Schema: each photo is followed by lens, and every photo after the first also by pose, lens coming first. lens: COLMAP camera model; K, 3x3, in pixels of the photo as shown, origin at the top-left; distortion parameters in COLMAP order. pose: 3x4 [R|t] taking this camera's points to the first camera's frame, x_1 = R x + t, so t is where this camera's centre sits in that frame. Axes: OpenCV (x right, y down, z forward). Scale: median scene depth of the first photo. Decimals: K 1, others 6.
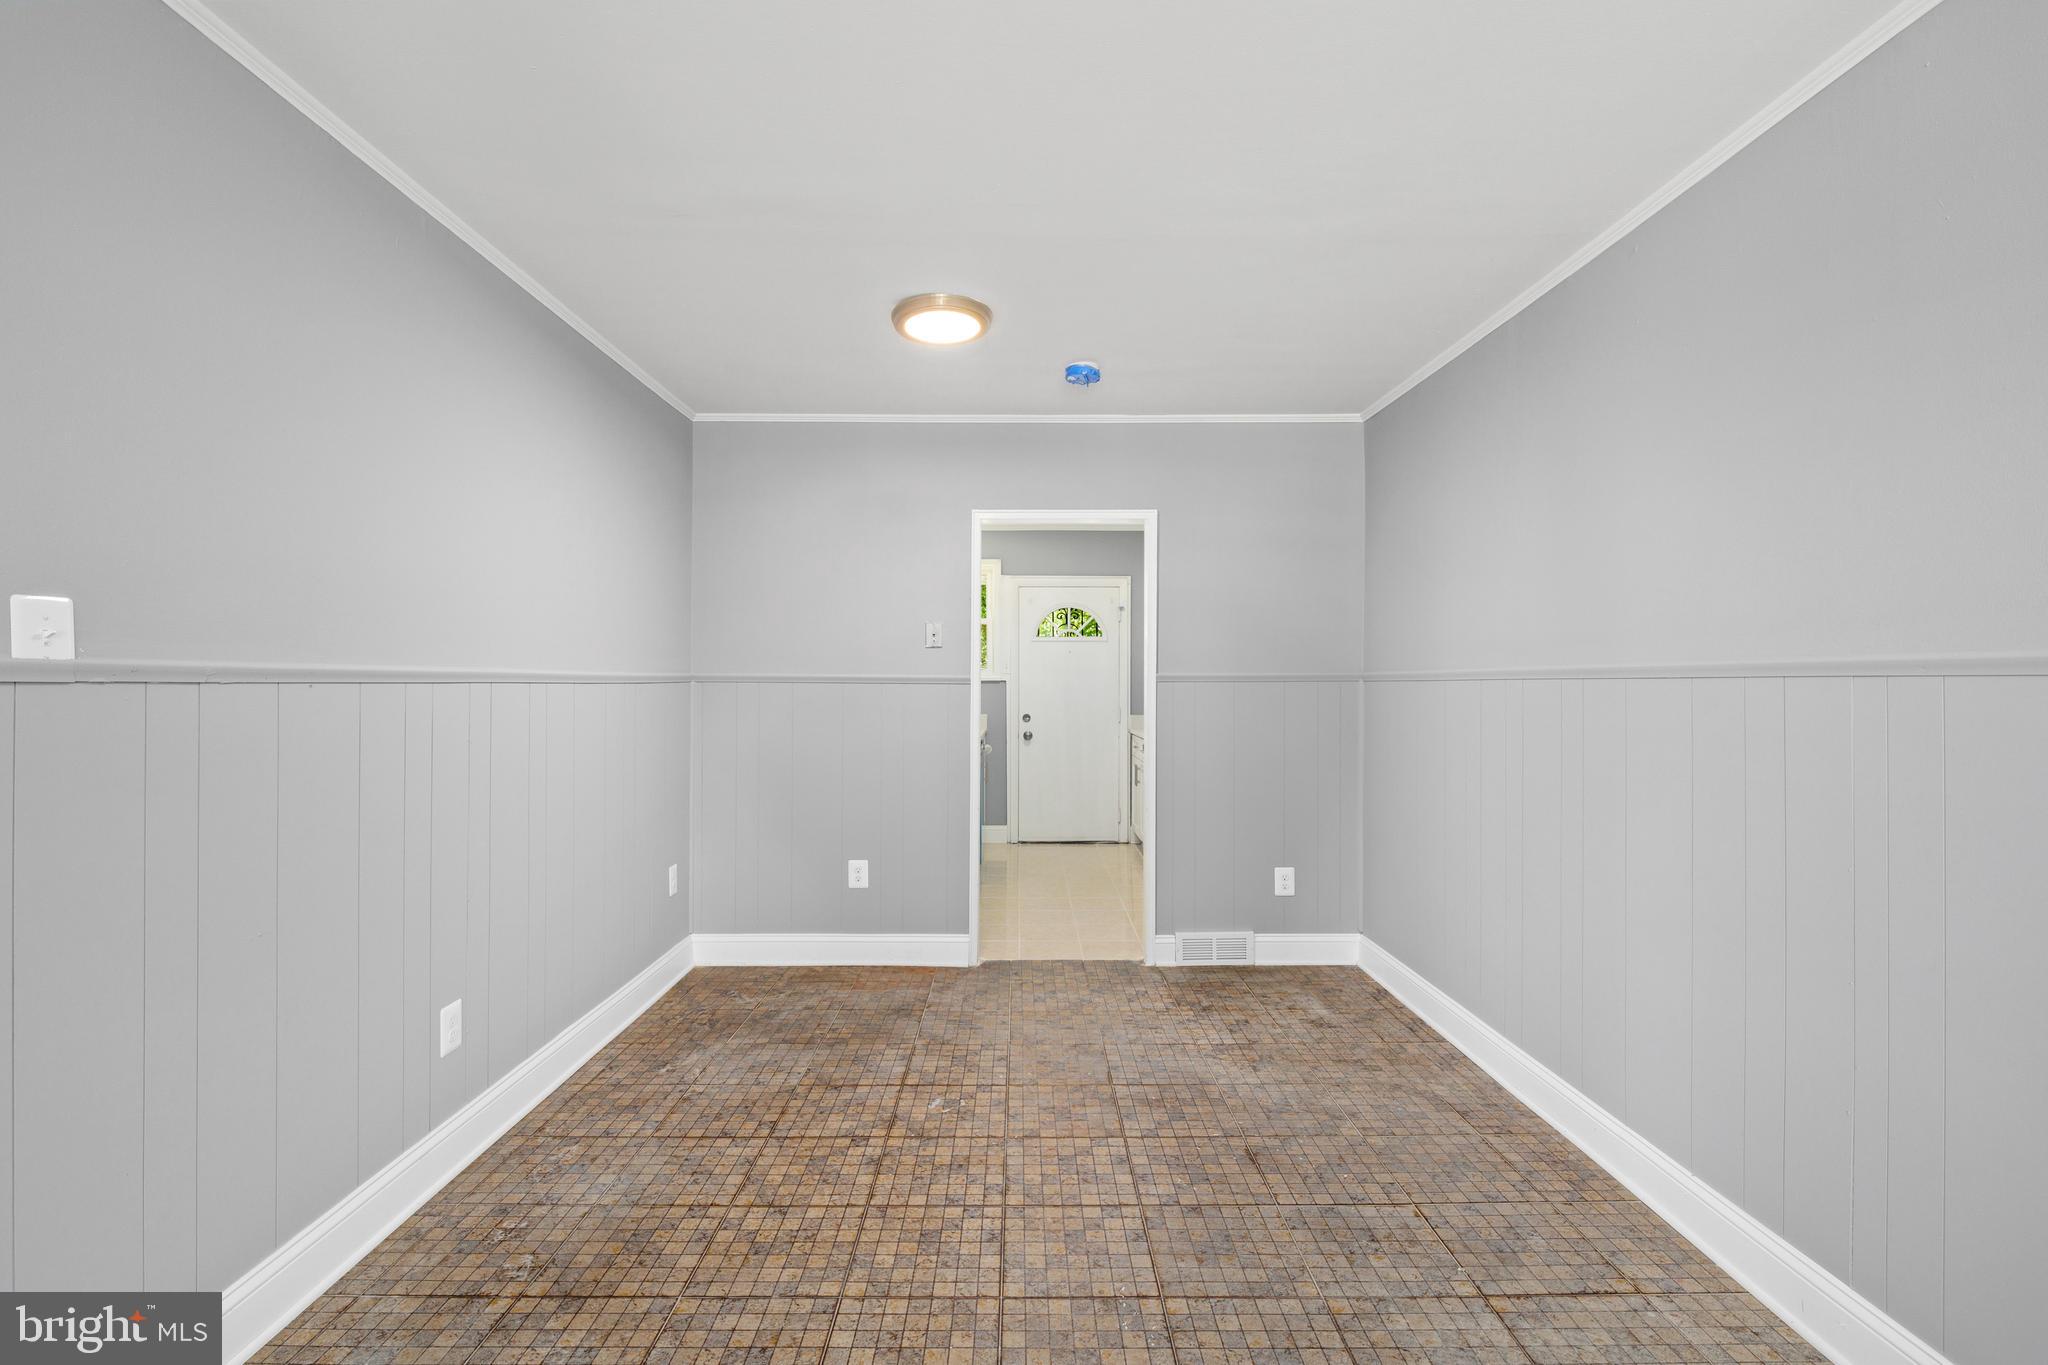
lens RADIAL K [[915.5, 0, 1020.9], [0, 915.5, 675.7], [0, 0, 1]] dist [-0.008371, 0.000890]
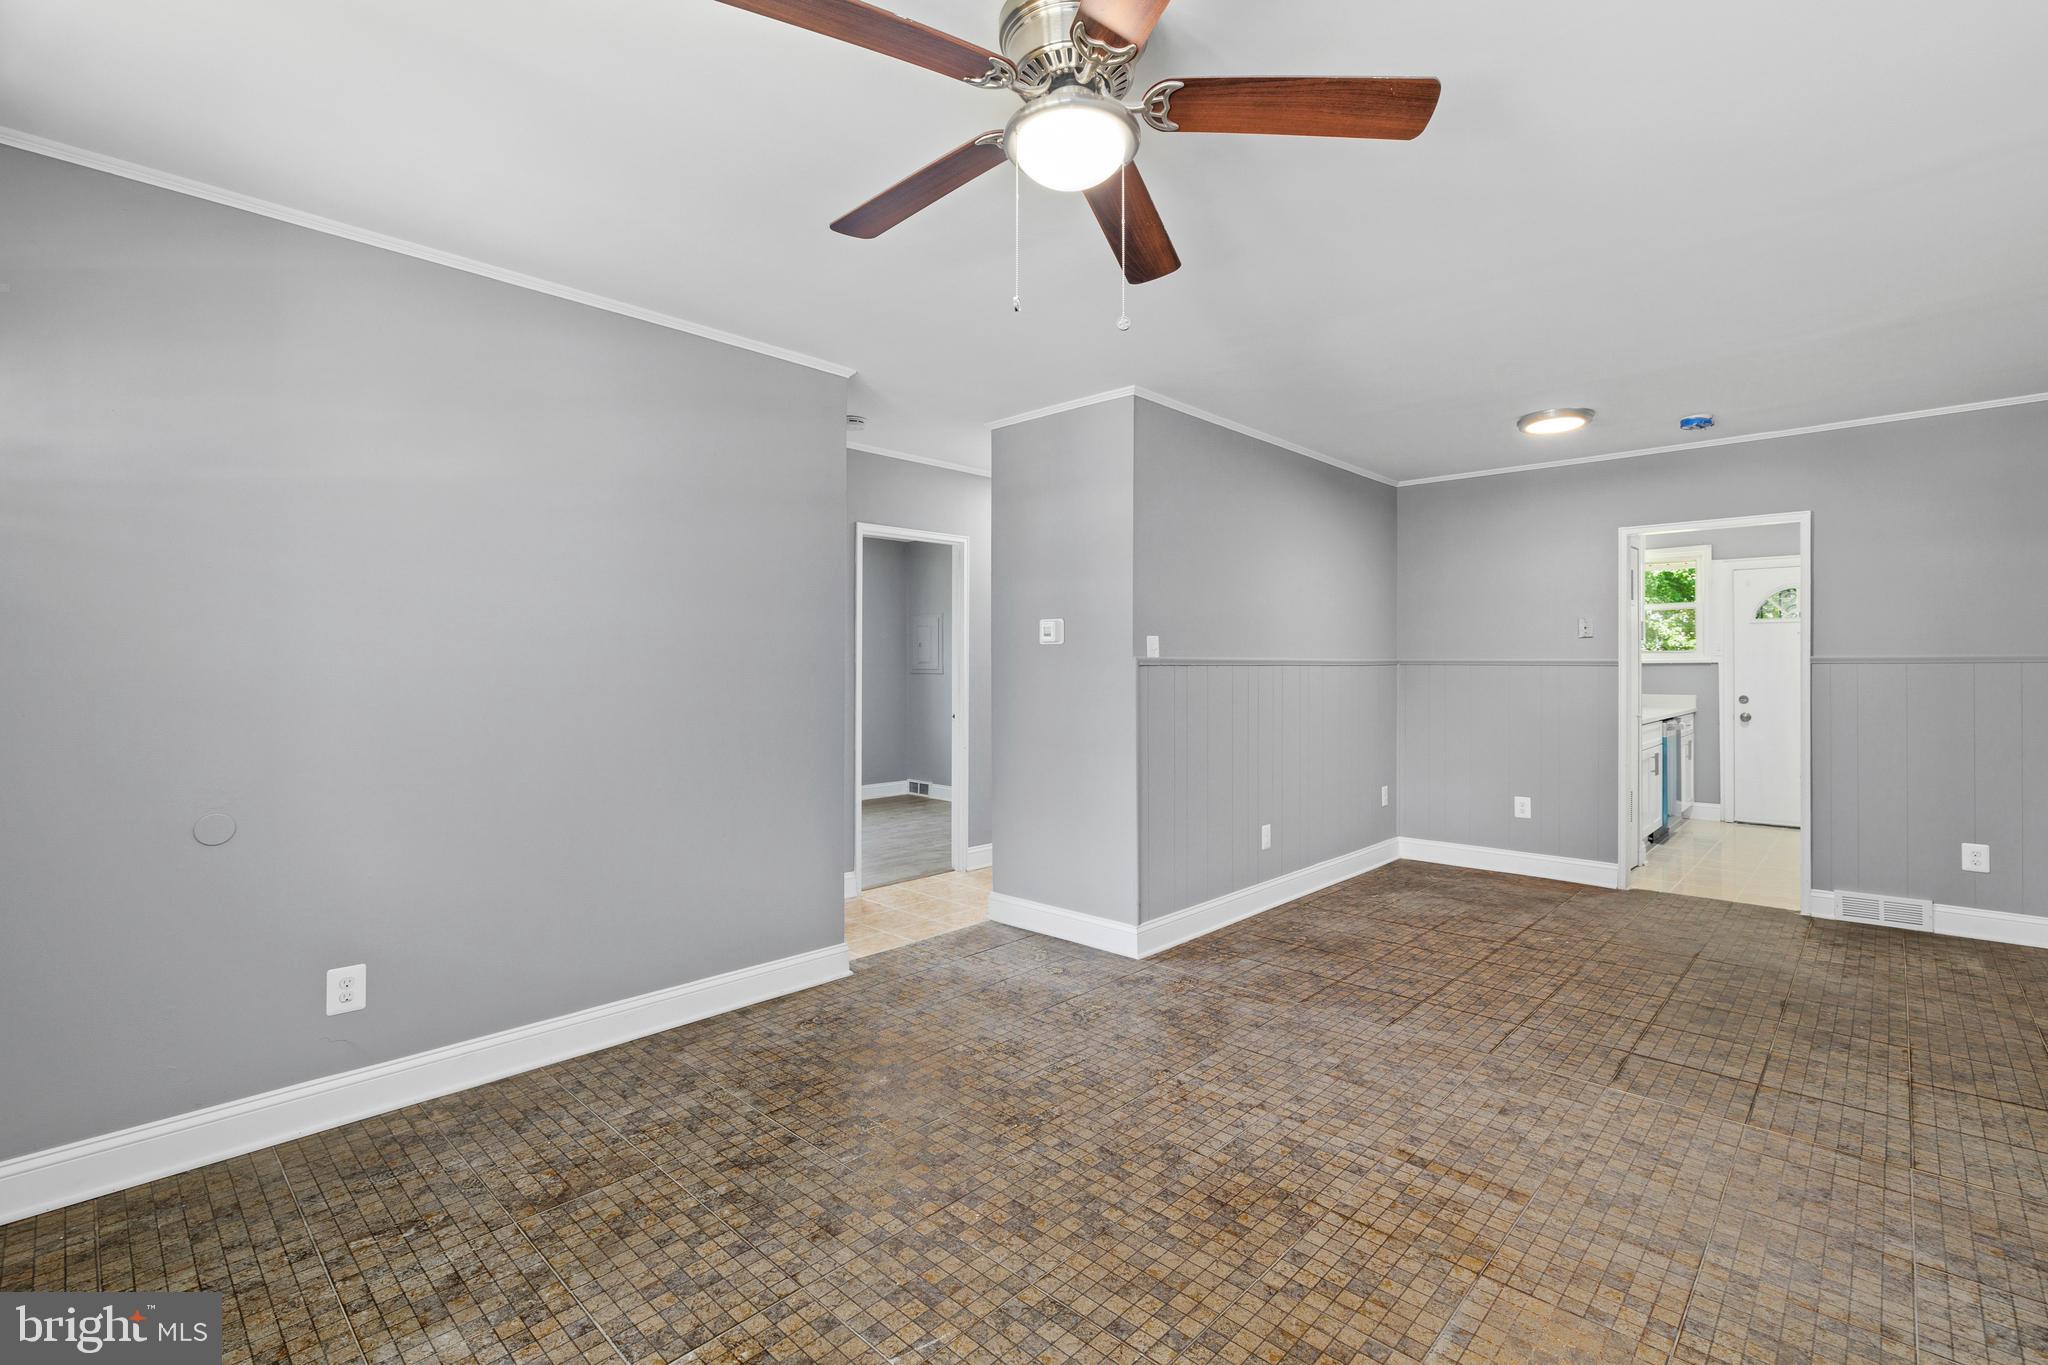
lens RADIAL K [[915.5, 0, 1021.4], [0, 915.5, 662.0], [0, 0, 1]] dist [-0.008371, 0.000890]
pose [[0.719895, -0.004231, -0.694070, 0.316962], [0.006957, 0.999975, 0.001120, -0.005334], [0.694048, -0.005634, 0.719906, -0.672867]]
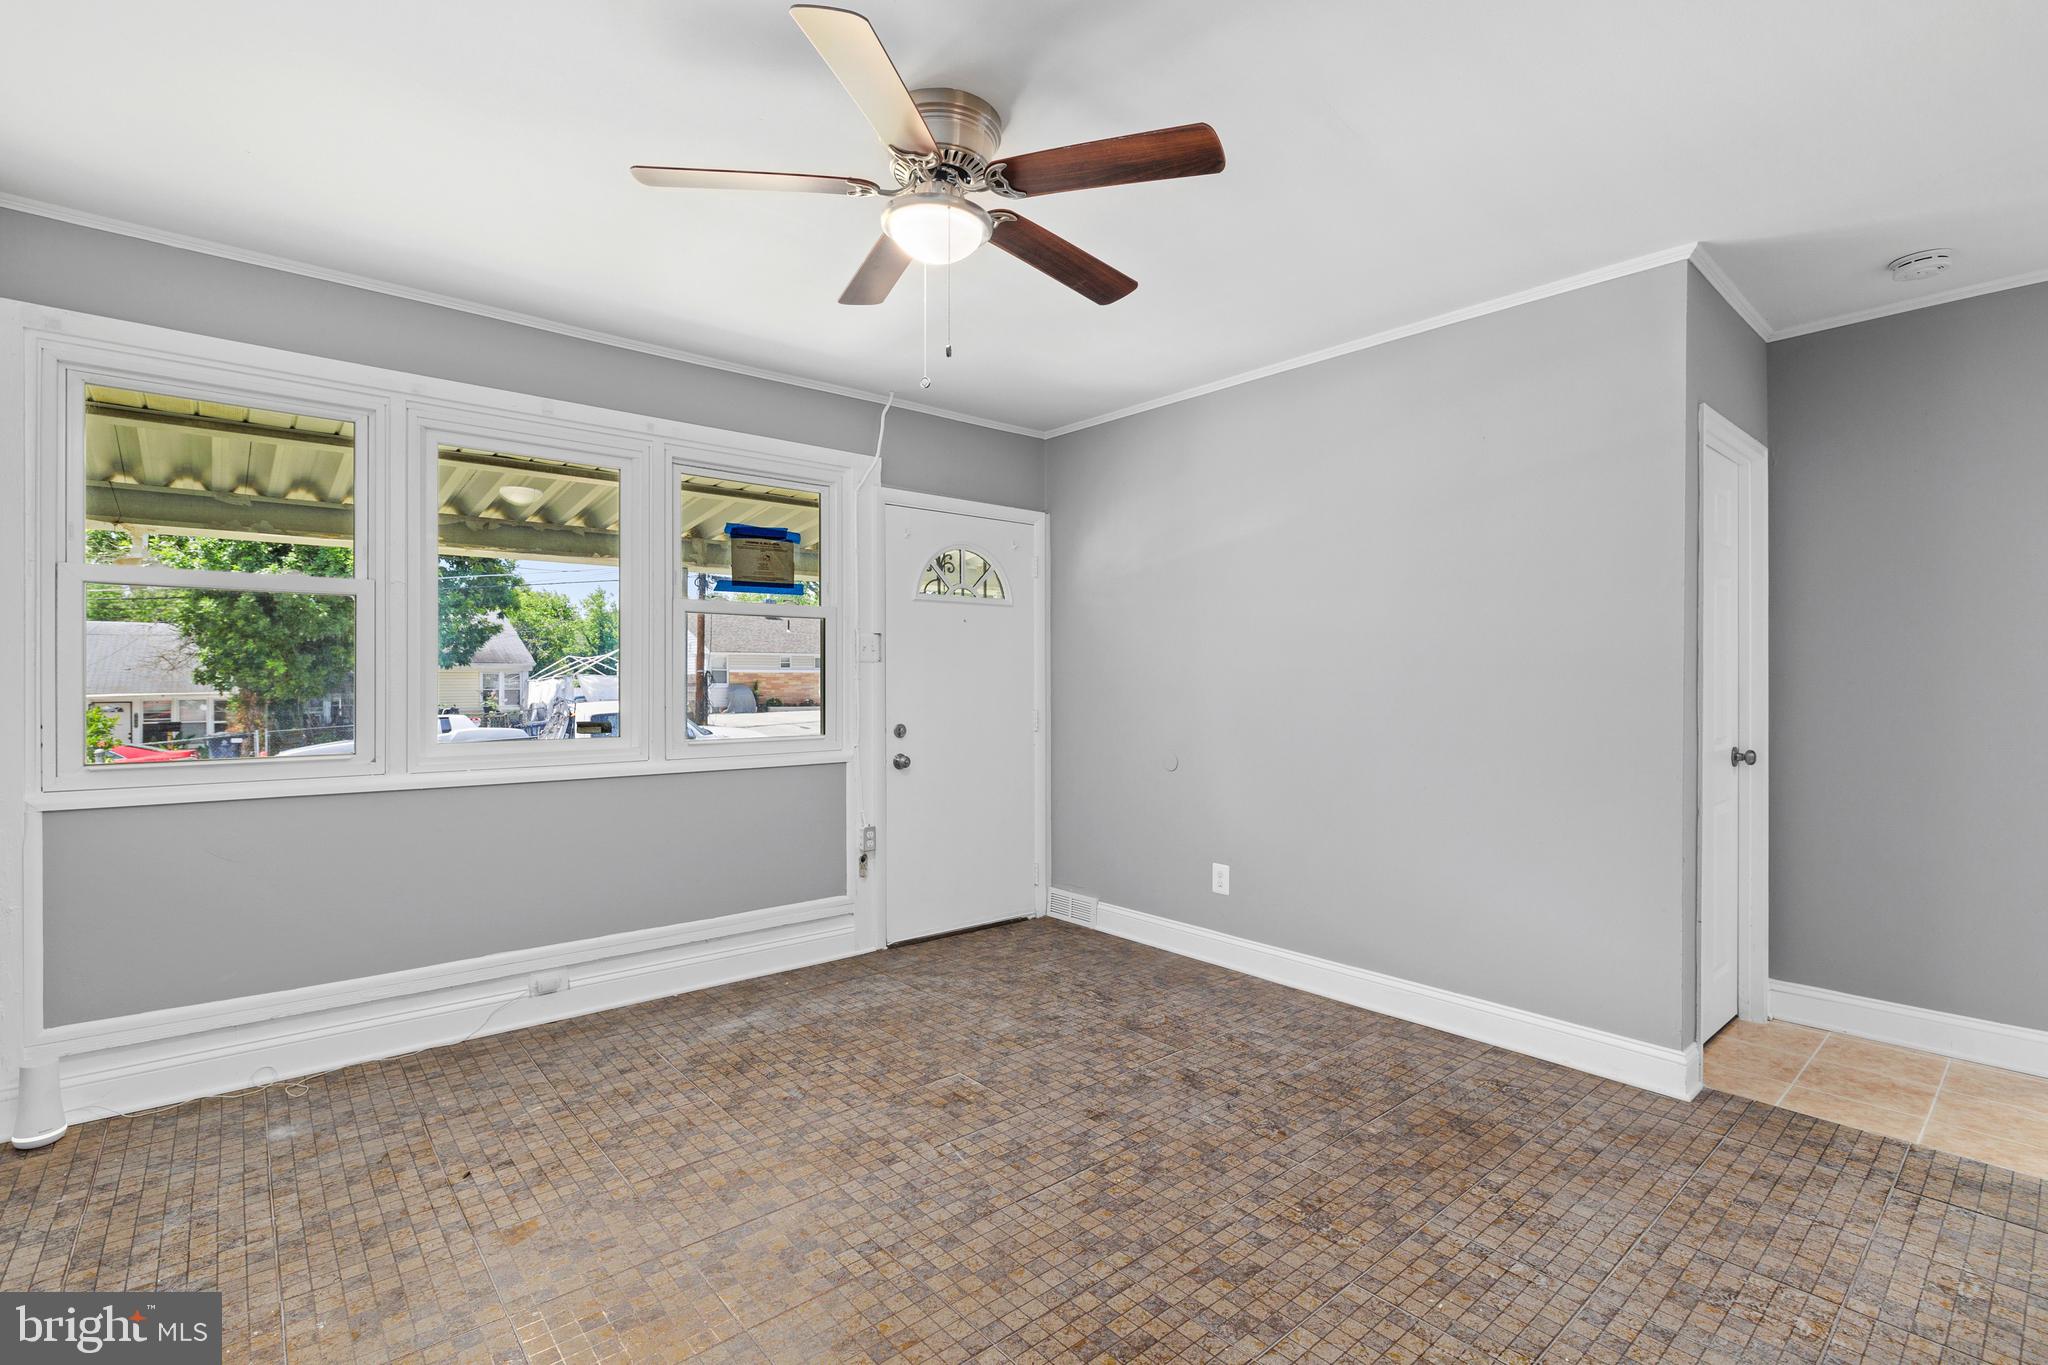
lens RADIAL K [[915.5, 0, 1013.6], [0, 915.5, 684.6], [0, 0, 1]] dist [-0.008371, 0.000890]
pose [[-0.760570, -0.001298, -0.649255, 0.348440], [-0.000599, 0.999999, -0.001298, 0.021865], [0.649256, -0.000598, -0.760570, 0.337599]]
